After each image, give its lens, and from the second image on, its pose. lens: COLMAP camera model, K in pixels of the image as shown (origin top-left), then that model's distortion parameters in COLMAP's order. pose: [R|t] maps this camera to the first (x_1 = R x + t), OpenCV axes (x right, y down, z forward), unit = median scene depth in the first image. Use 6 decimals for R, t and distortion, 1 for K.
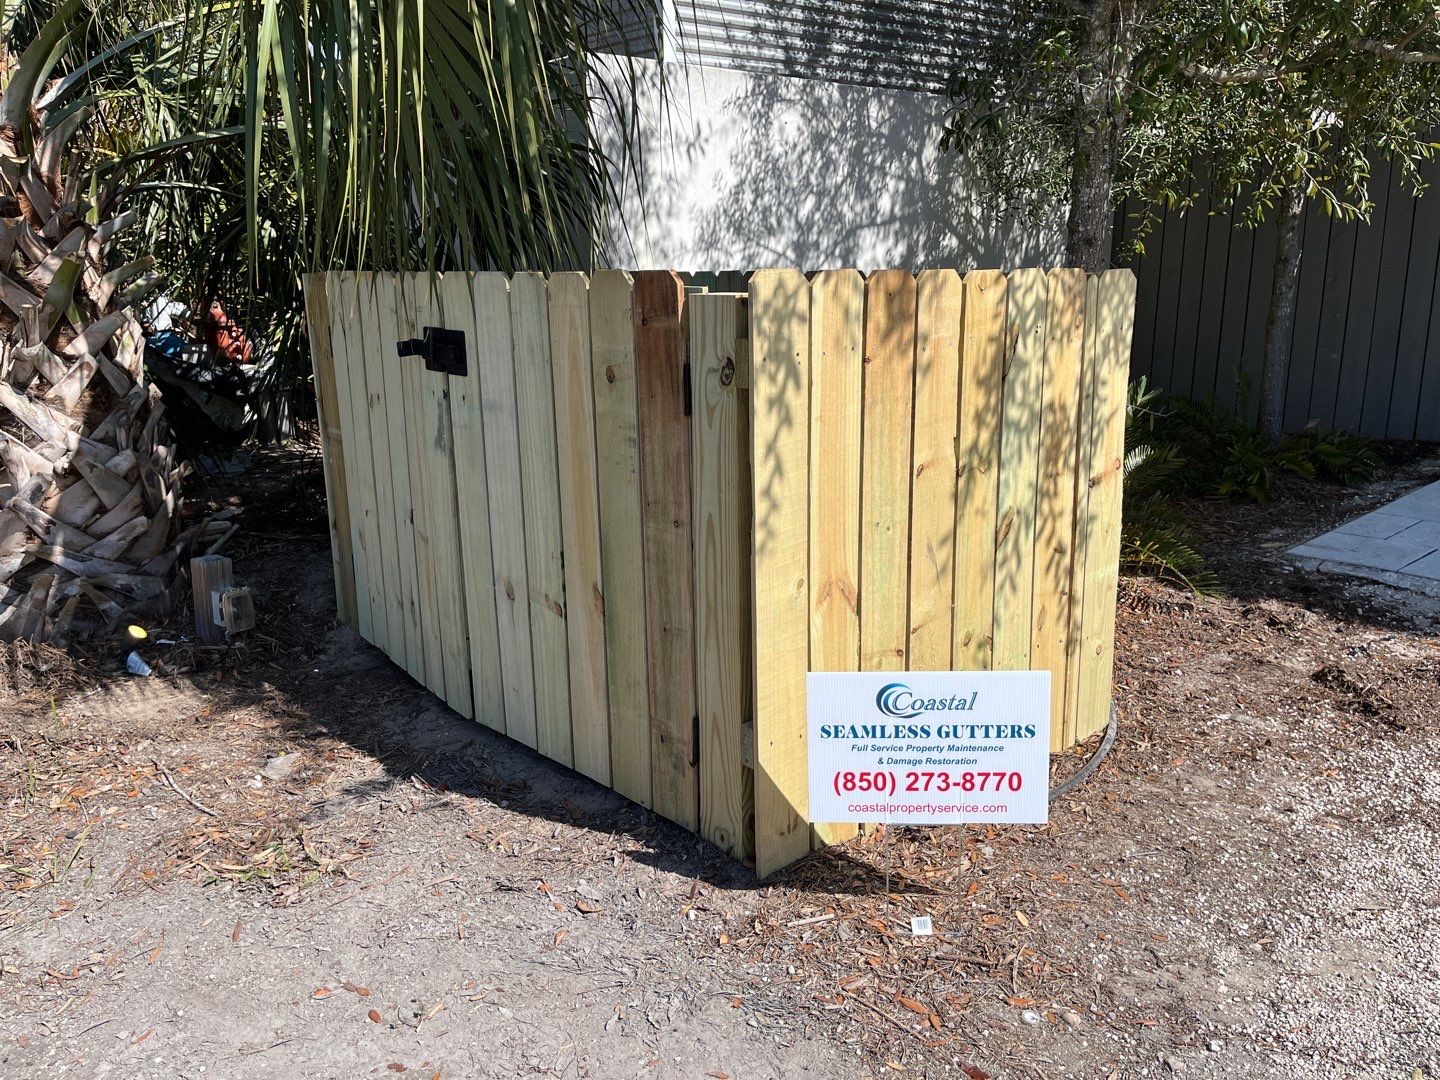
lens RADIAL K [[1106.7, 0, 732.6], [0, 1106.7, 541.3], [0, 0, 1]] dist [0.035717, -0.001342]
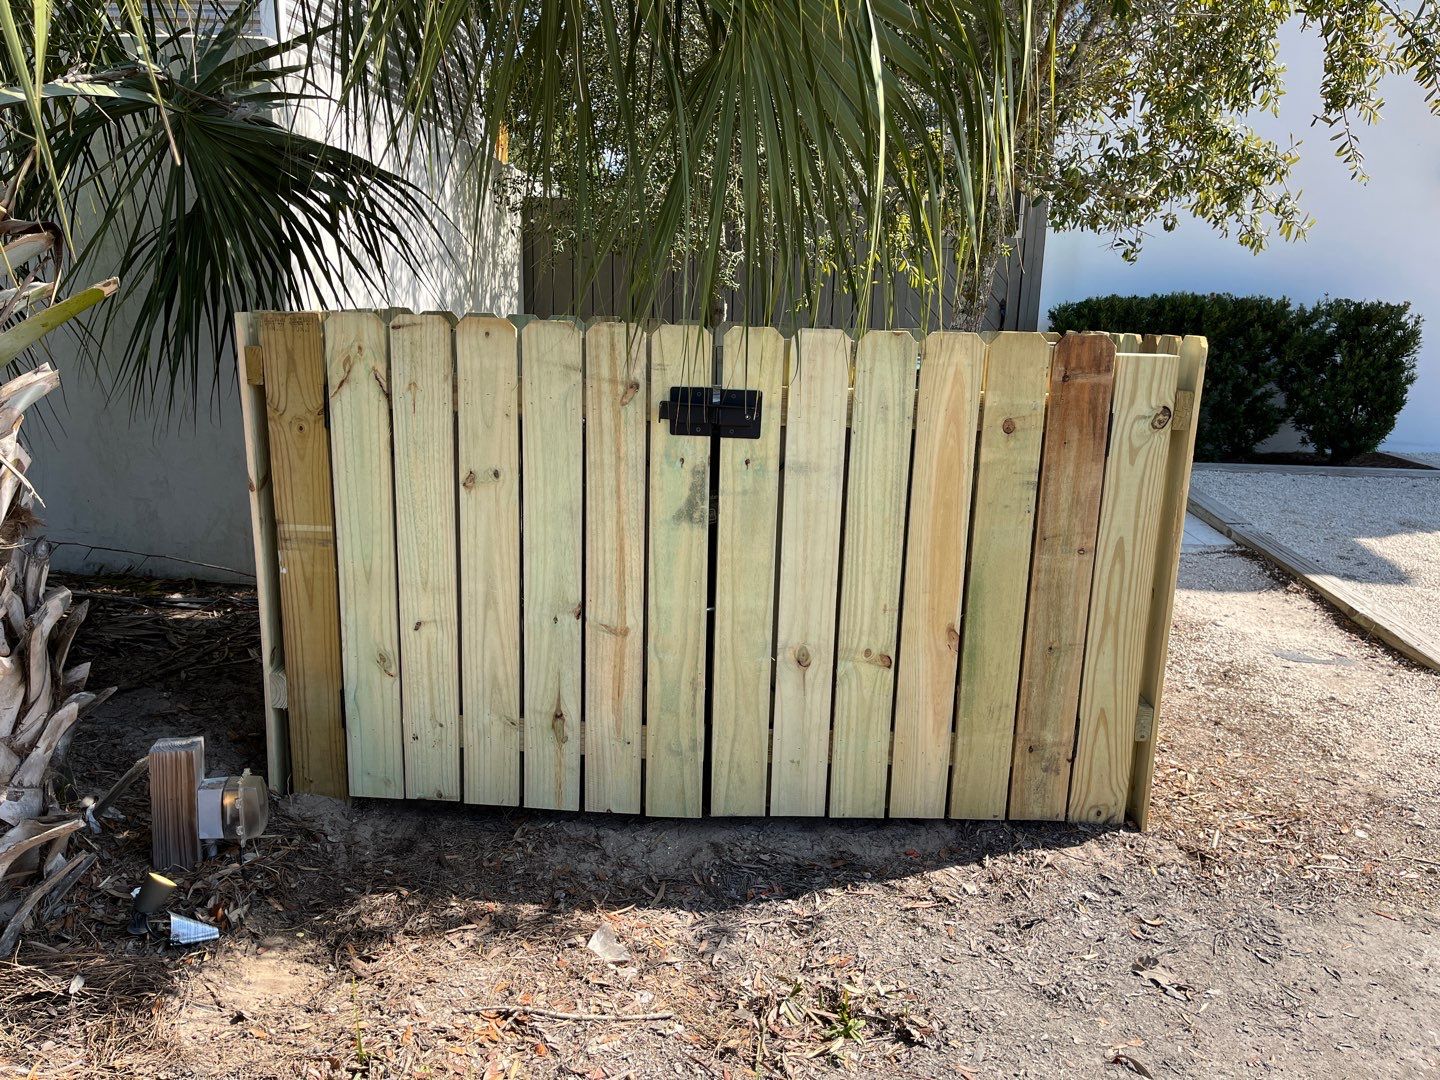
lens RADIAL K [[1083.7, 0, 721.6], [0, 1083.7, 531.0], [0, 0, 1]] dist [0.099123, -0.133052]
pose [[0.665970, -0.127290, 0.735038, -0.966824], [0.148500, 0.988235, 0.036592, -0.114017], [-0.731048, 0.084784, 0.677038, 0.426775]]
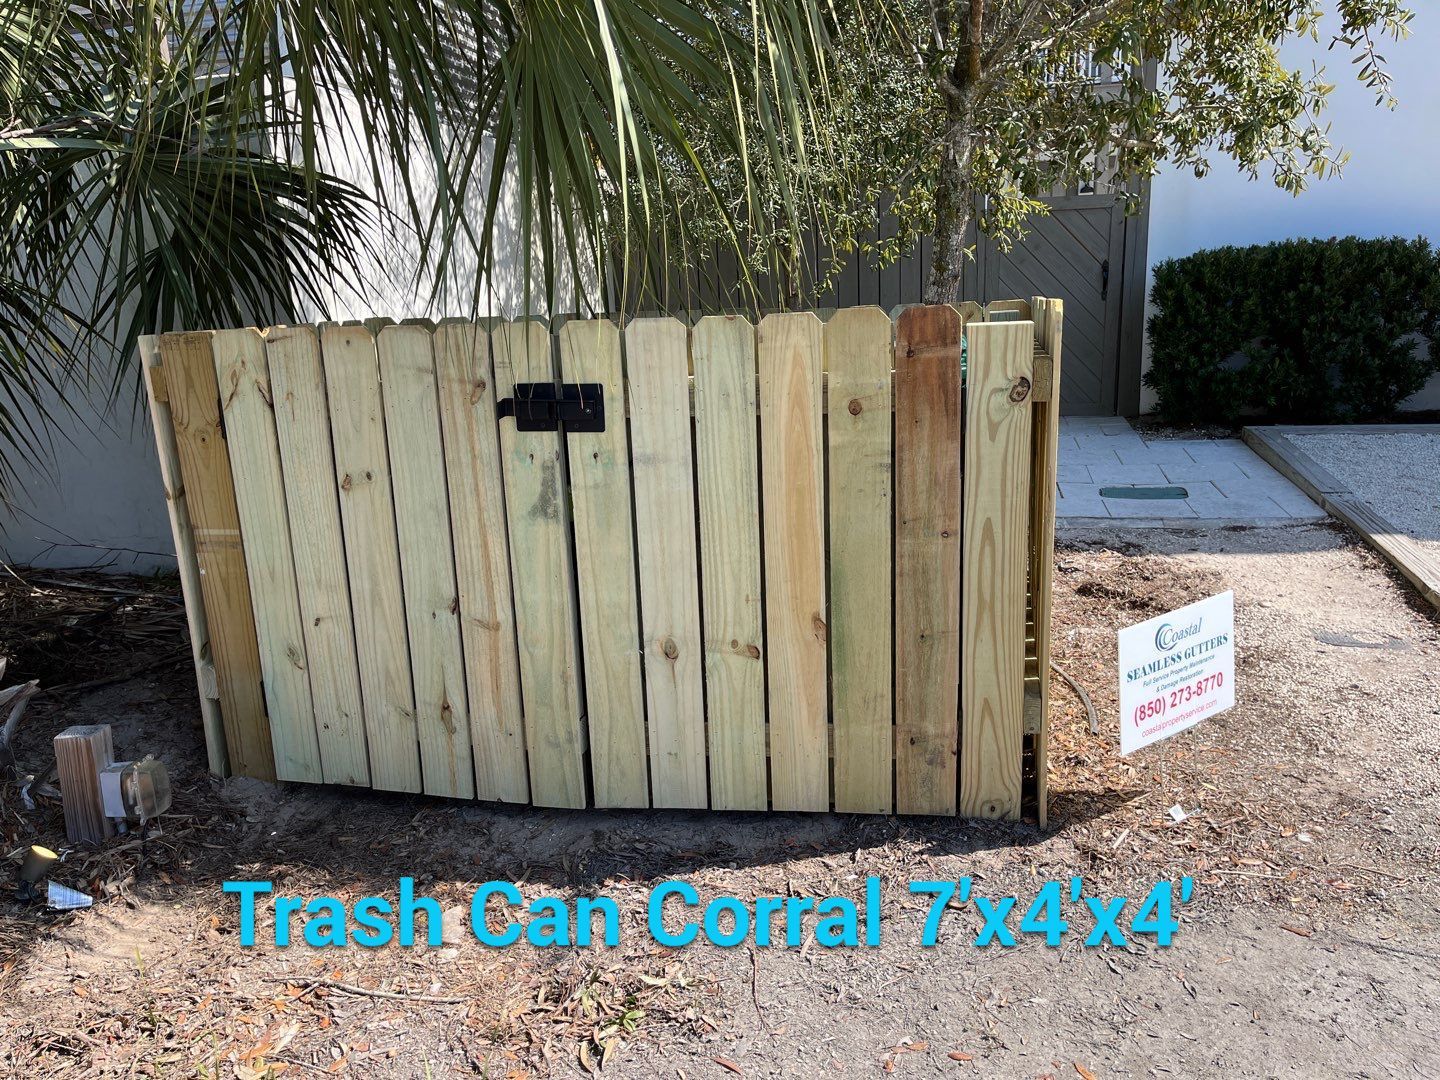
lens RADIAL K [[1081.4, 0, 718.0], [0, 1081.4, 543.9], [0, 0, 1]] dist [0.096797, -0.134185]
pose [[0.787970, -0.164671, 0.593285, -0.740000], [0.182743, 0.982702, 0.030048, -0.068374], [-0.587970, 0.084741, 0.804432, 0.227980]]
